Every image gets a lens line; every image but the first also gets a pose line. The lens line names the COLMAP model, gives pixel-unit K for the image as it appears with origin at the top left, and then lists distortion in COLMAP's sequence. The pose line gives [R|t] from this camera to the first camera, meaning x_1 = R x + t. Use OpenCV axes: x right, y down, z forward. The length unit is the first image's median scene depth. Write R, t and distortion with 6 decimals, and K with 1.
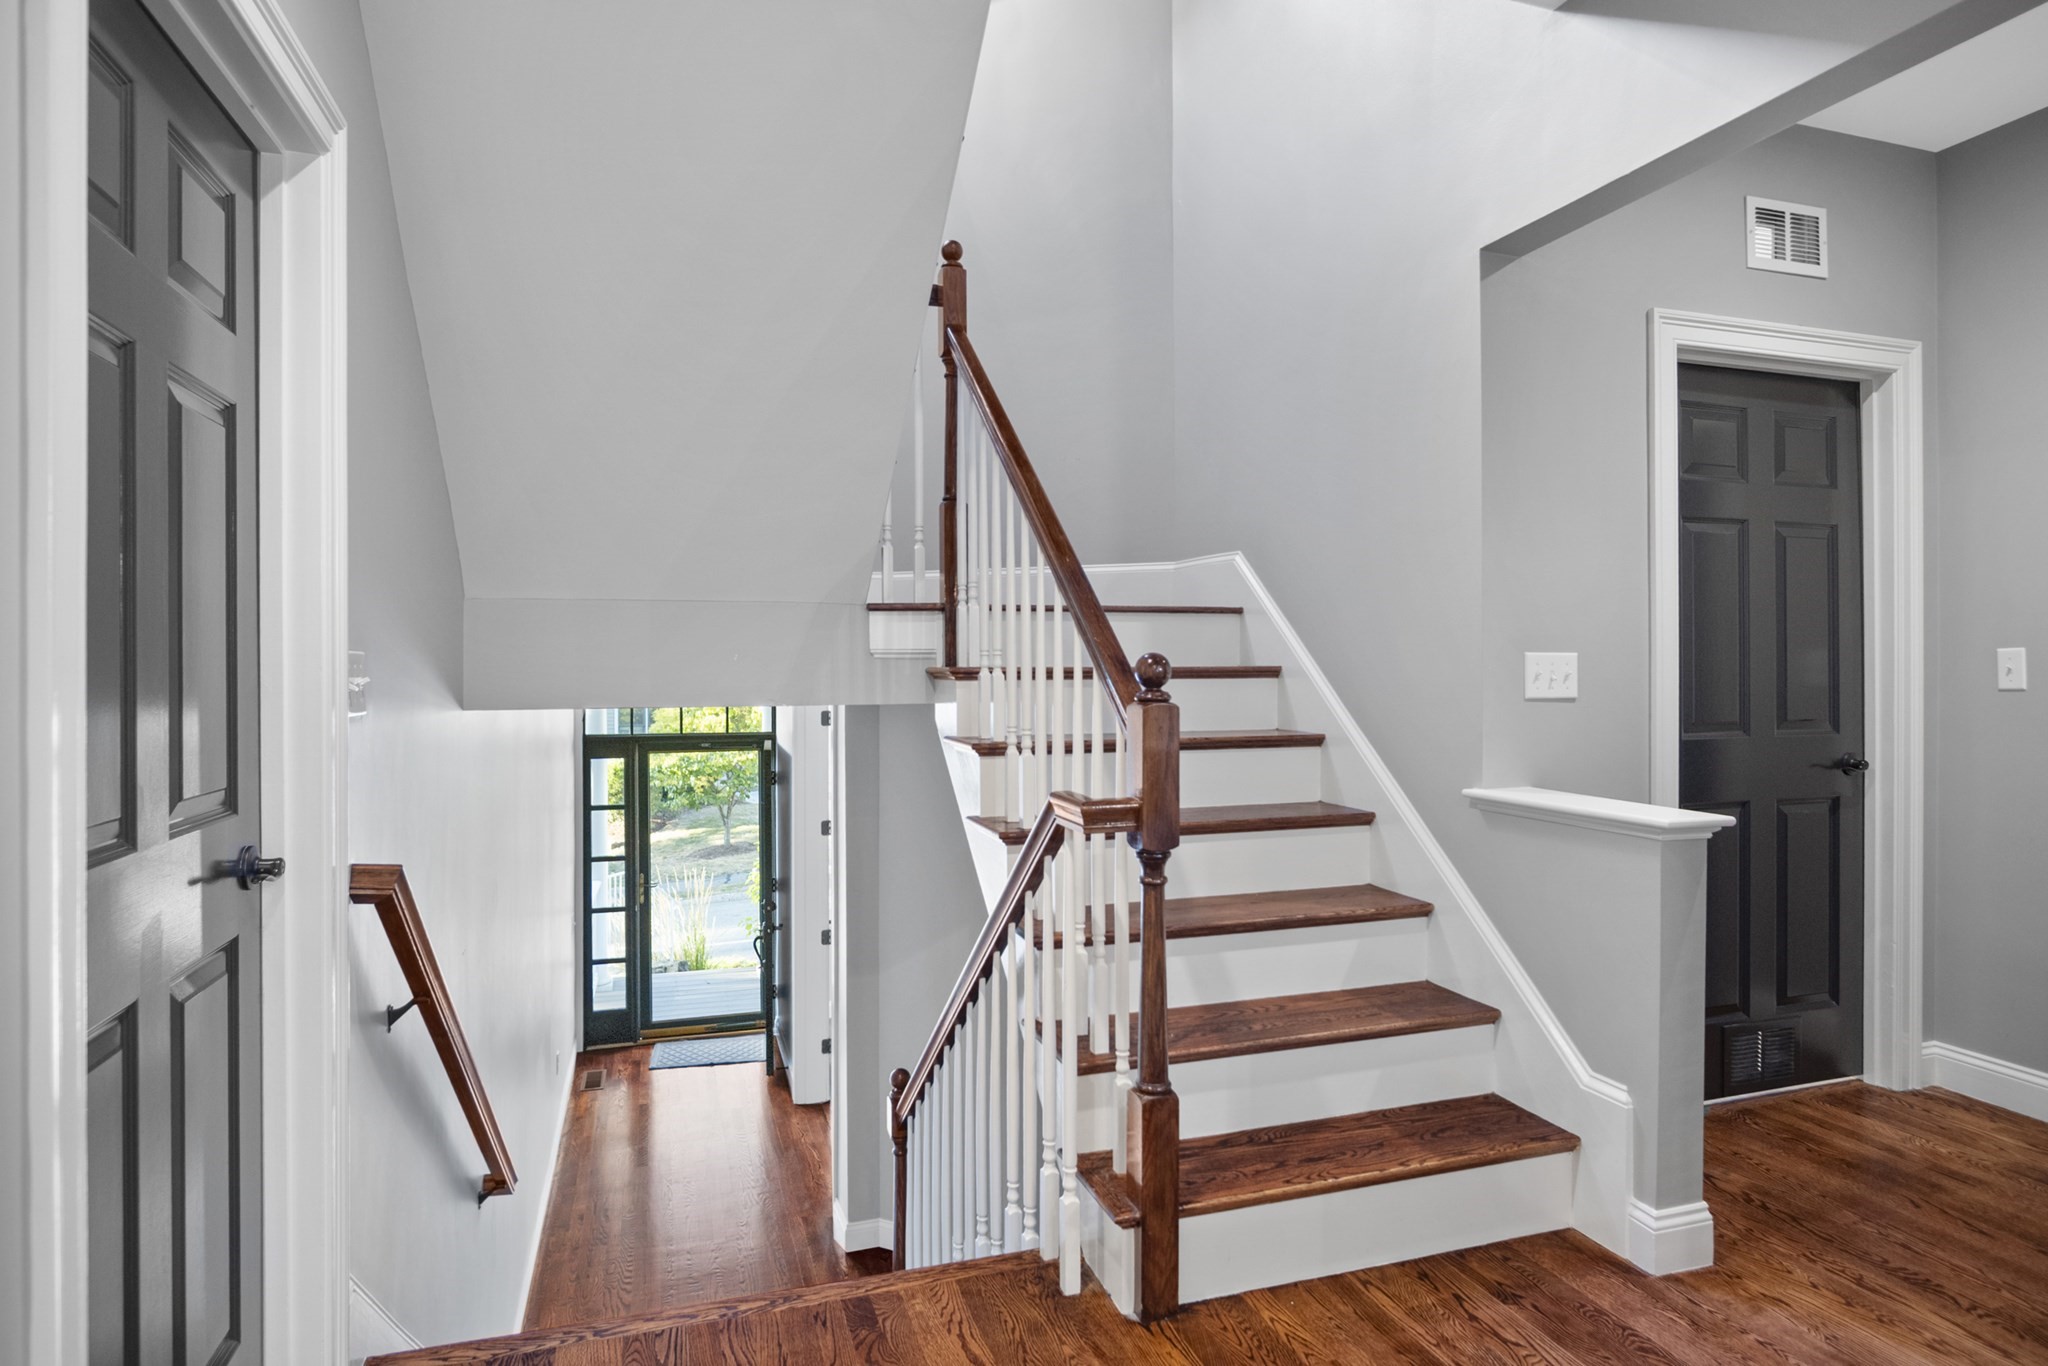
lens RADIAL K [[1134.4, 0, 1029.9], [0, 1134.4, 673.0], [0, 0, 1]] dist [-0.007702, -0.001128]
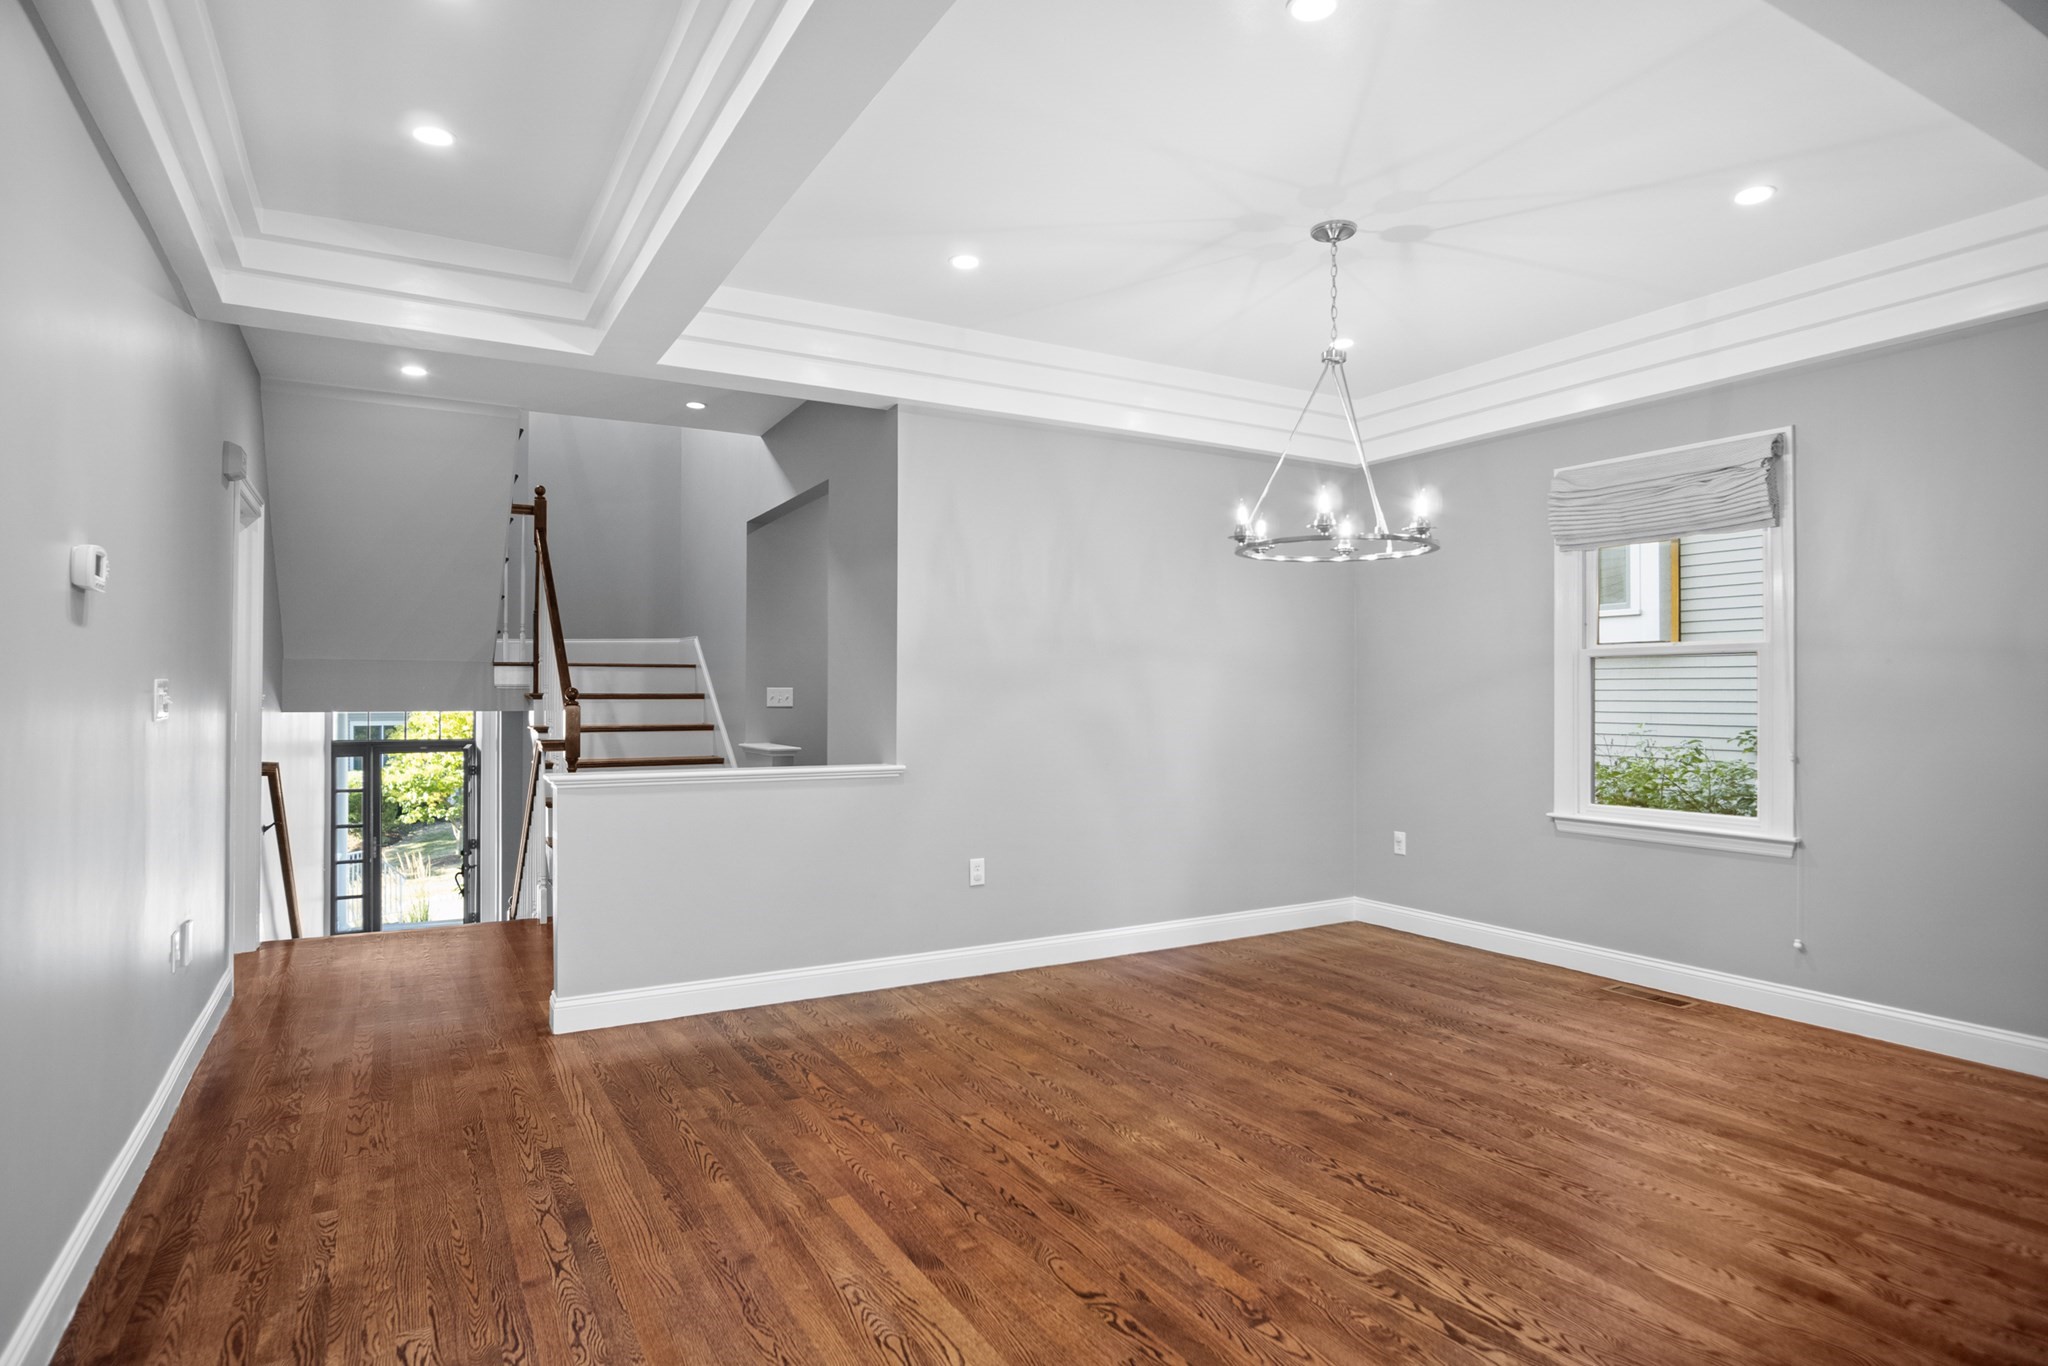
lens RADIAL K [[1134.4, 0, 1015.3], [0, 1134.4, 689.8], [0, 0, 1]] dist [-0.007702, -0.001128]
pose [[0.983602, 0.004695, 0.180293, 0.208834], [-0.002394, 0.999913, -0.012982, 0.006604], [-0.180338, 0.012337, 0.983527, -0.594405]]
